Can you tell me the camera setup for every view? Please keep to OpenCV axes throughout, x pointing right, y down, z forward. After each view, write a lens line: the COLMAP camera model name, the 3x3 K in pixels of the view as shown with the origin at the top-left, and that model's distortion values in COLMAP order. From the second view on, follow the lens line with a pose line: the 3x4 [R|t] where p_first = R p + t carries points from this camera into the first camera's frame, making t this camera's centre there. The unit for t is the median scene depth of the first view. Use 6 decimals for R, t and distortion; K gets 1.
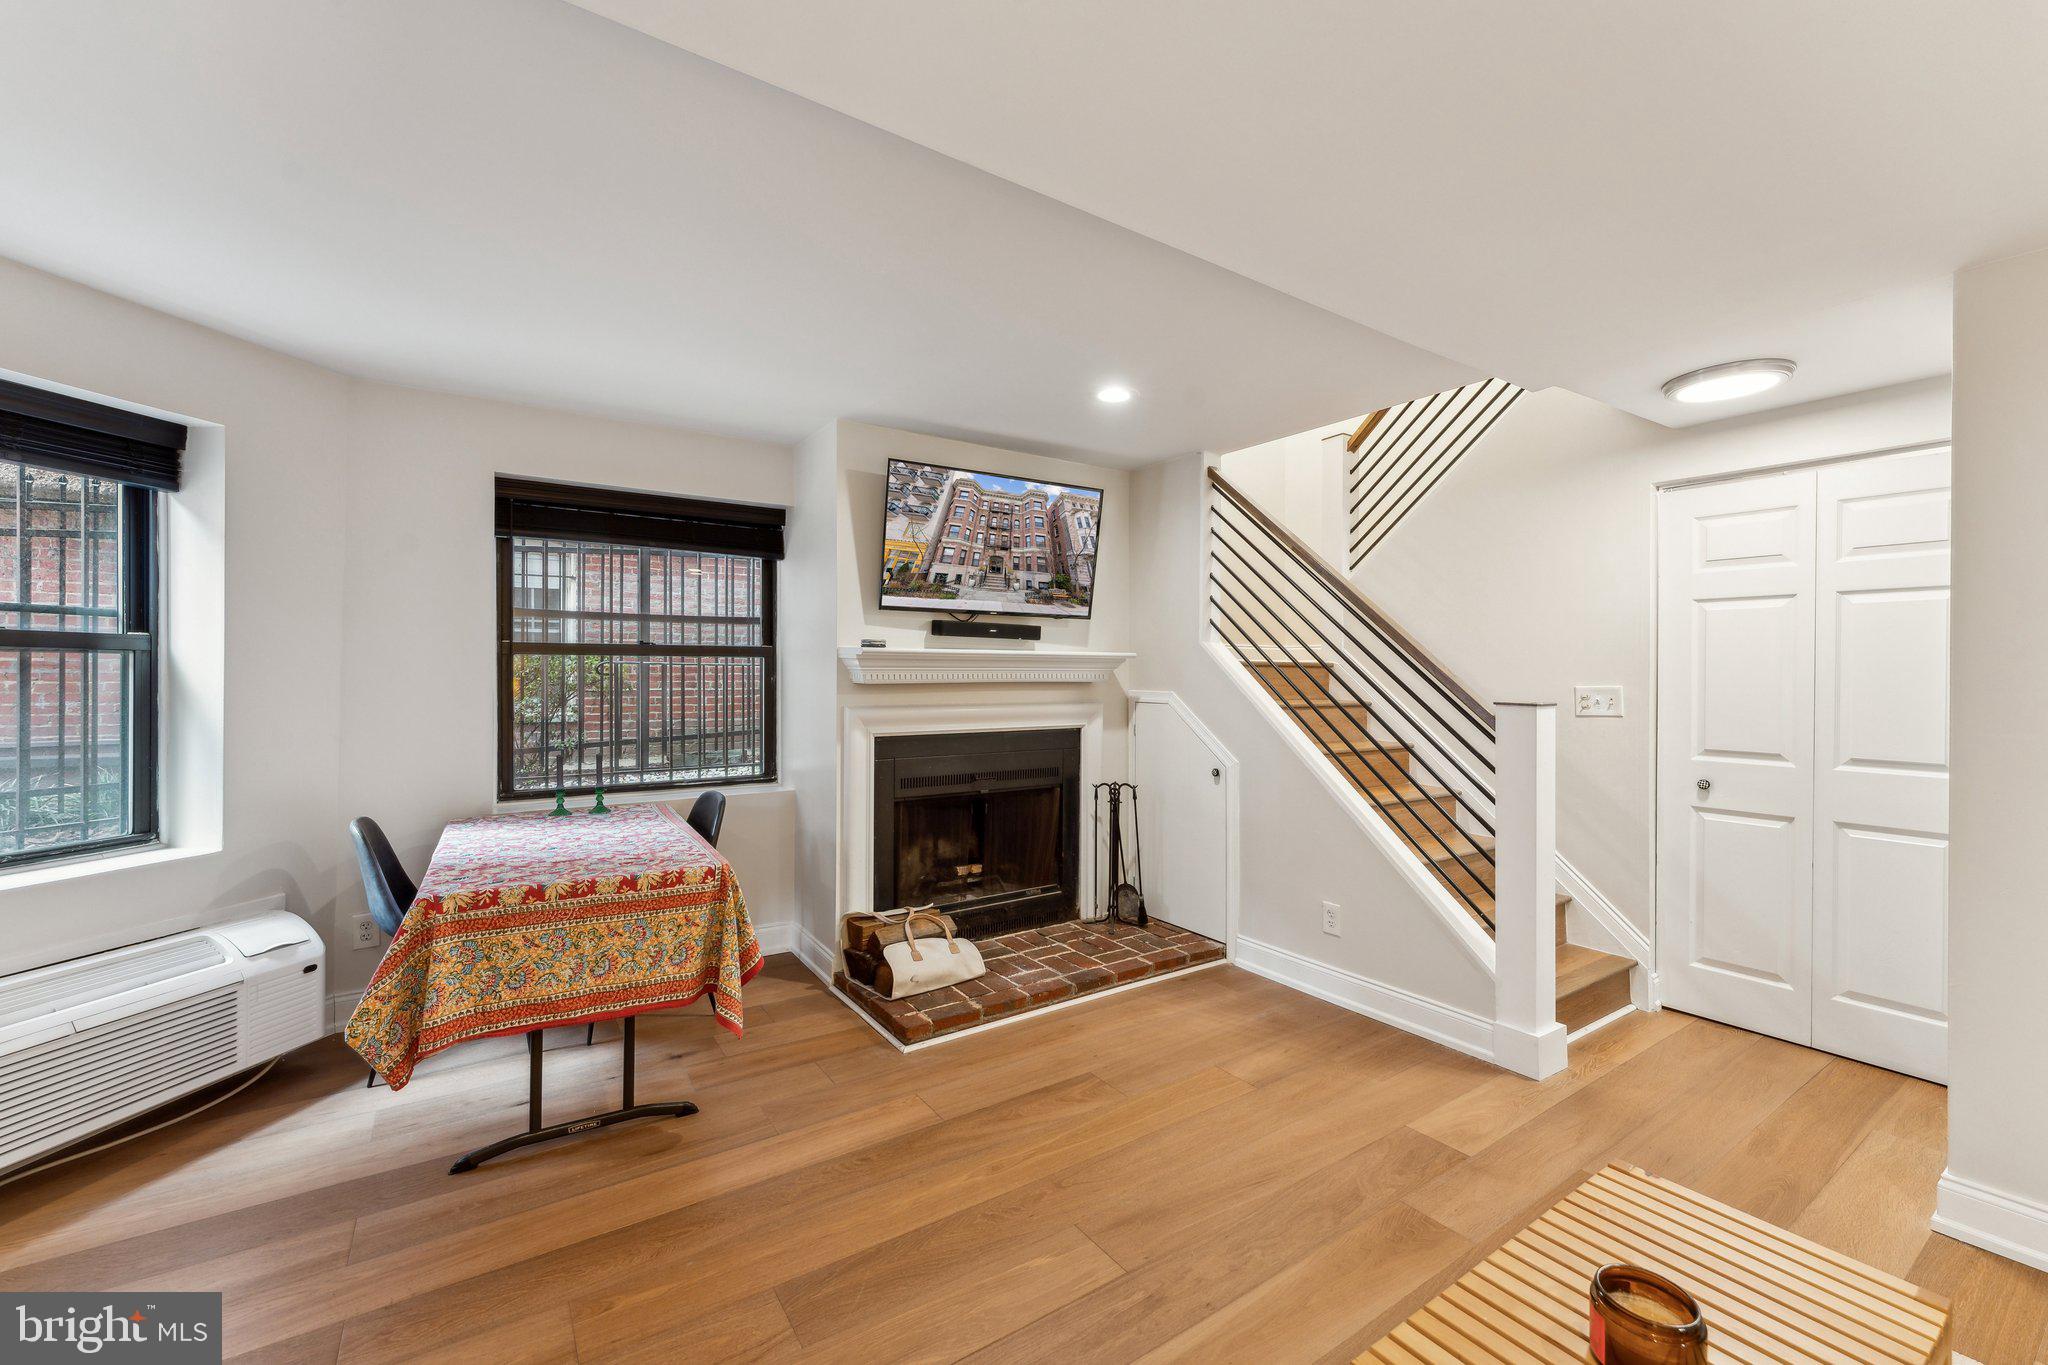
lens RADIAL K [[830.8, 0, 1022.2], [0, 830.8, 662.7], [0, 0, 1]] dist [-0.000149, -0.000301]
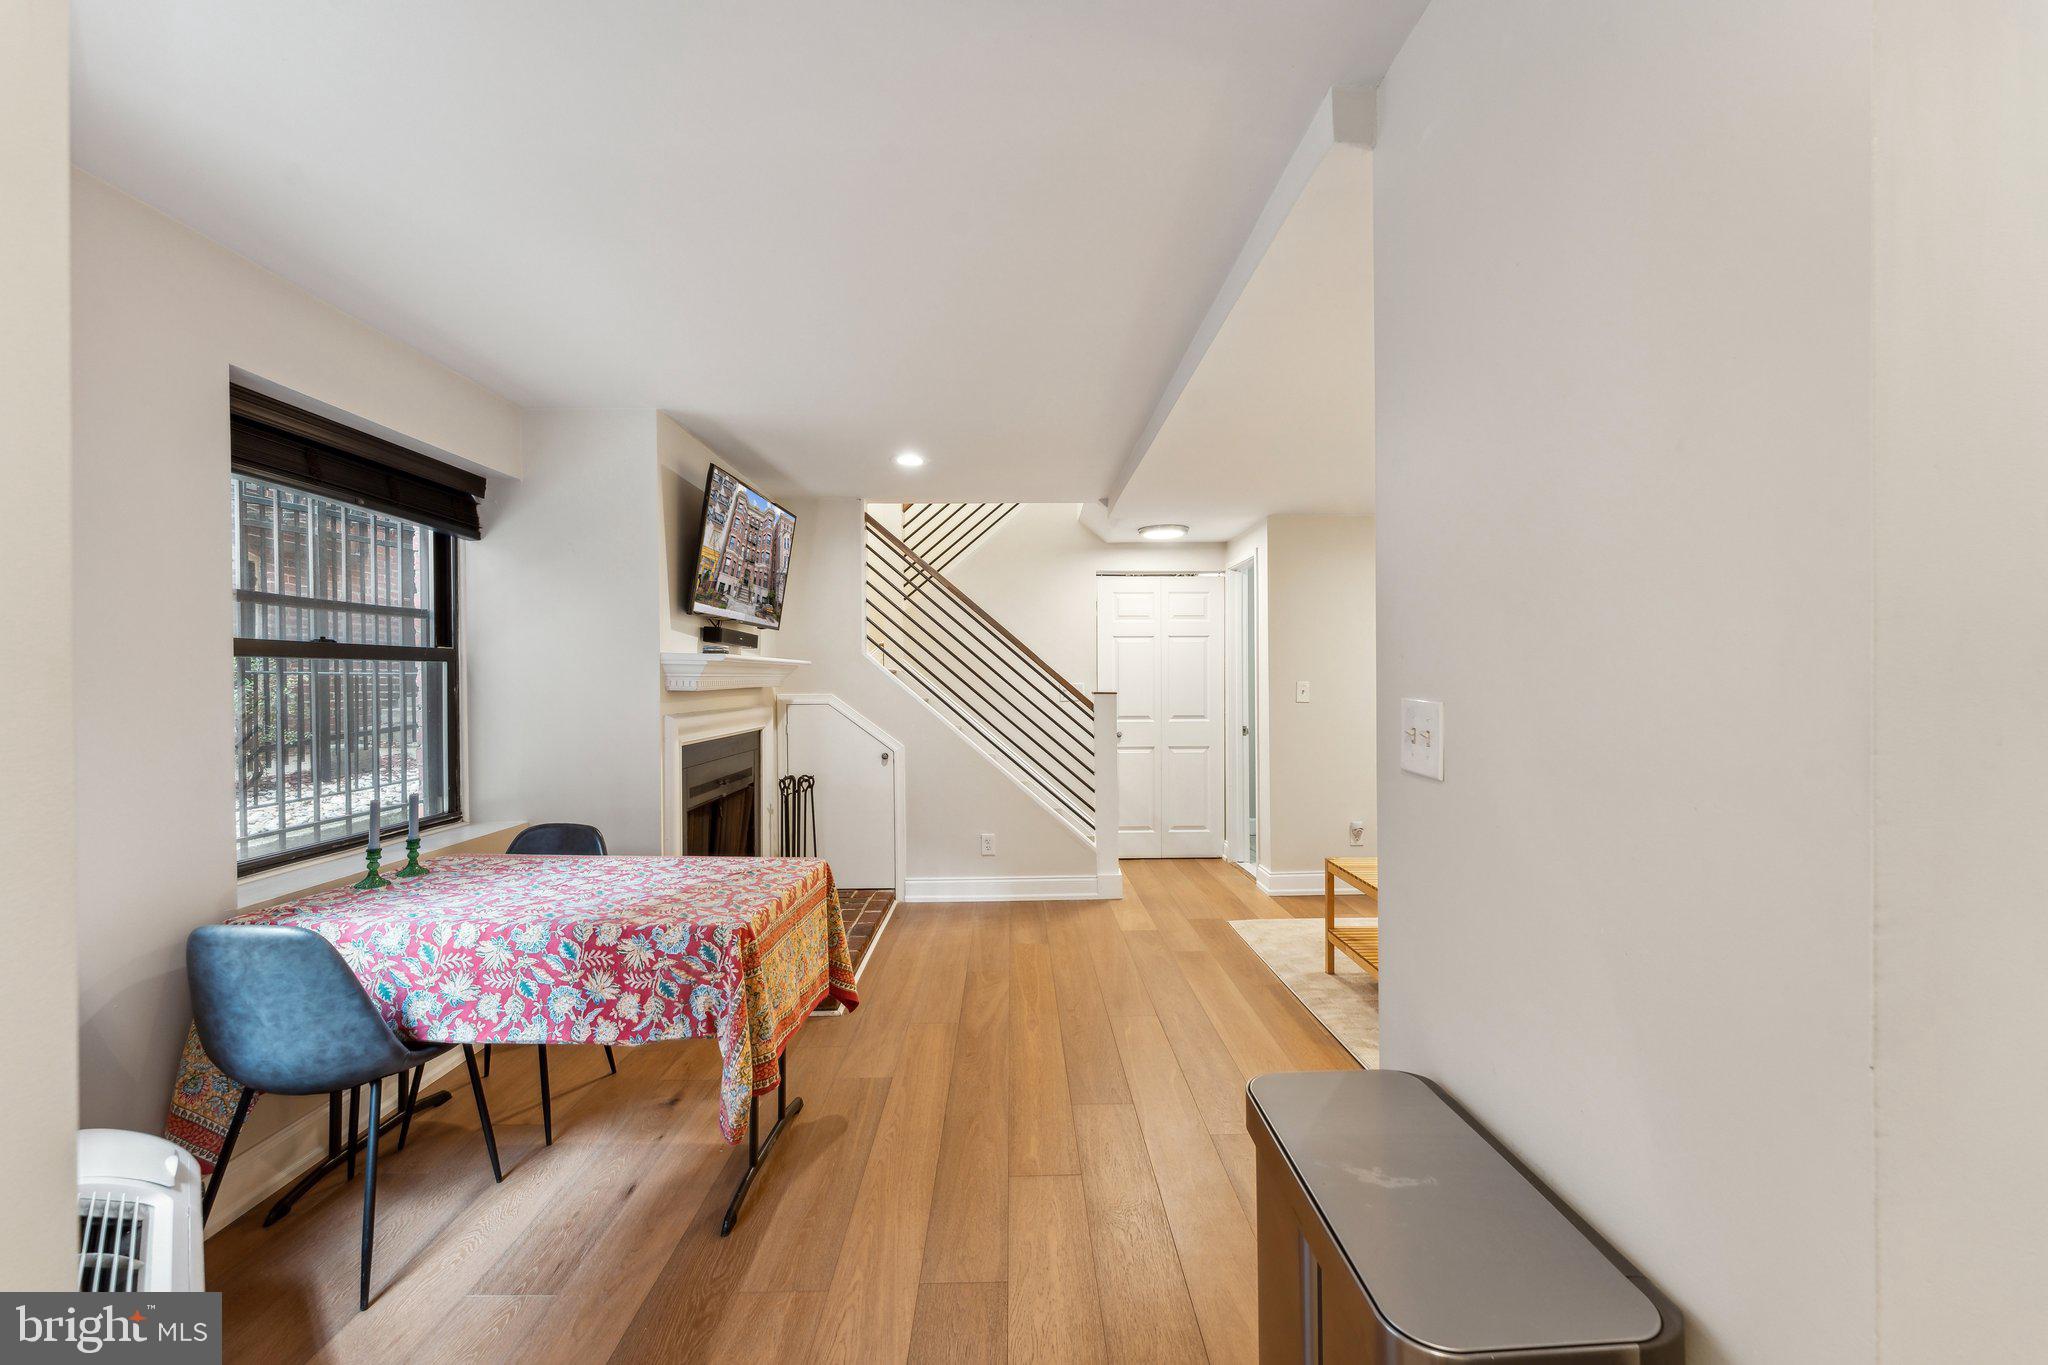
lens RADIAL K [[830.8, 0, 1022.2], [0, 830.8, 662.7], [0, 0, 1]] dist [-0.000149, -0.000301]
pose [[0.540621, 0.008613, 0.841222, -0.744278], [-0.011177, 0.999933, -0.003055, -0.010246], [-0.841192, -0.007751, 0.540681, 0.133515]]
